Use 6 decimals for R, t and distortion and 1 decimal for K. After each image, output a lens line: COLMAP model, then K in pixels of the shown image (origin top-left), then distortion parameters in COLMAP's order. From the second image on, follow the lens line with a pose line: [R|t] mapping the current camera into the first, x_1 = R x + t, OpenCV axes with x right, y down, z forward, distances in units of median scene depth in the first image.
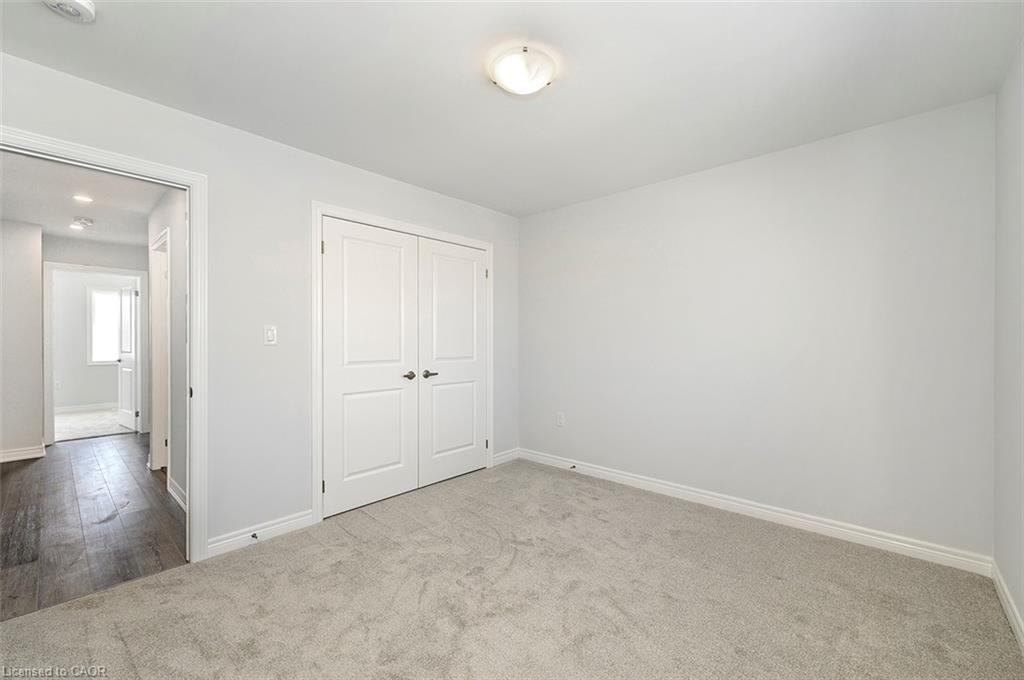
lens RADIAL K [[423.7, 0, 510.5], [0, 423.7, 342.0], [0, 0, 1]] dist [-0.000316, -0.000012]
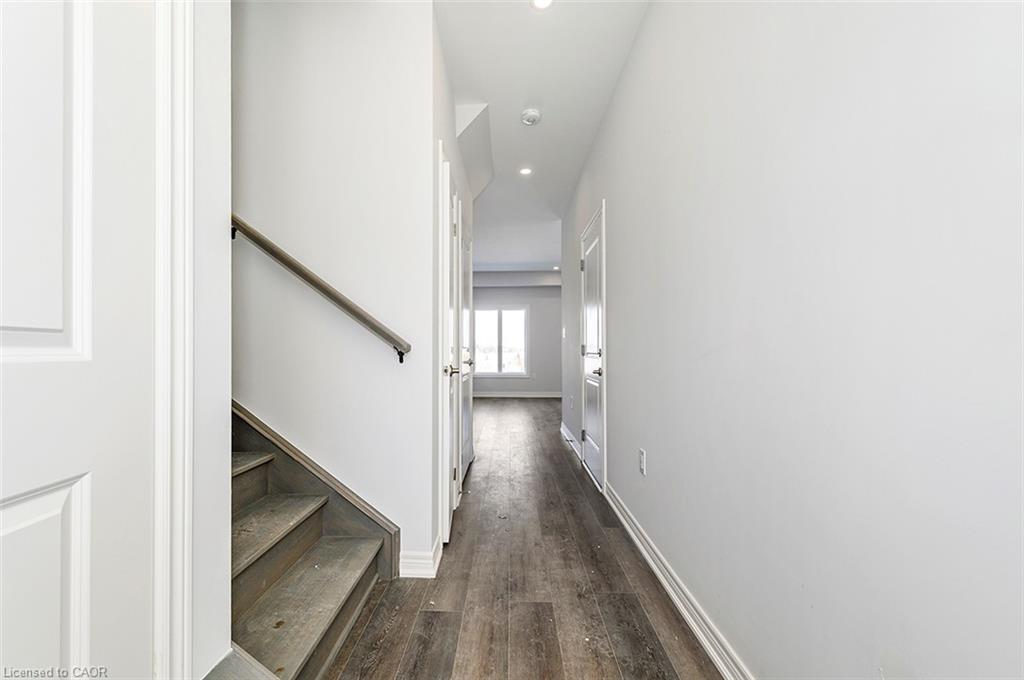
lens RADIAL K [[423.7, 0, 509.7], [0, 423.7, 340.8], [0, 0, 1]] dist [-0.000316, -0.000012]
pose [[0.750448, 0.009452, 0.660861, -0.064601], [-0.003684, 0.999942, -0.010118, 0.039622], [-0.660919, 0.005159, 0.750440, 0.723411]]
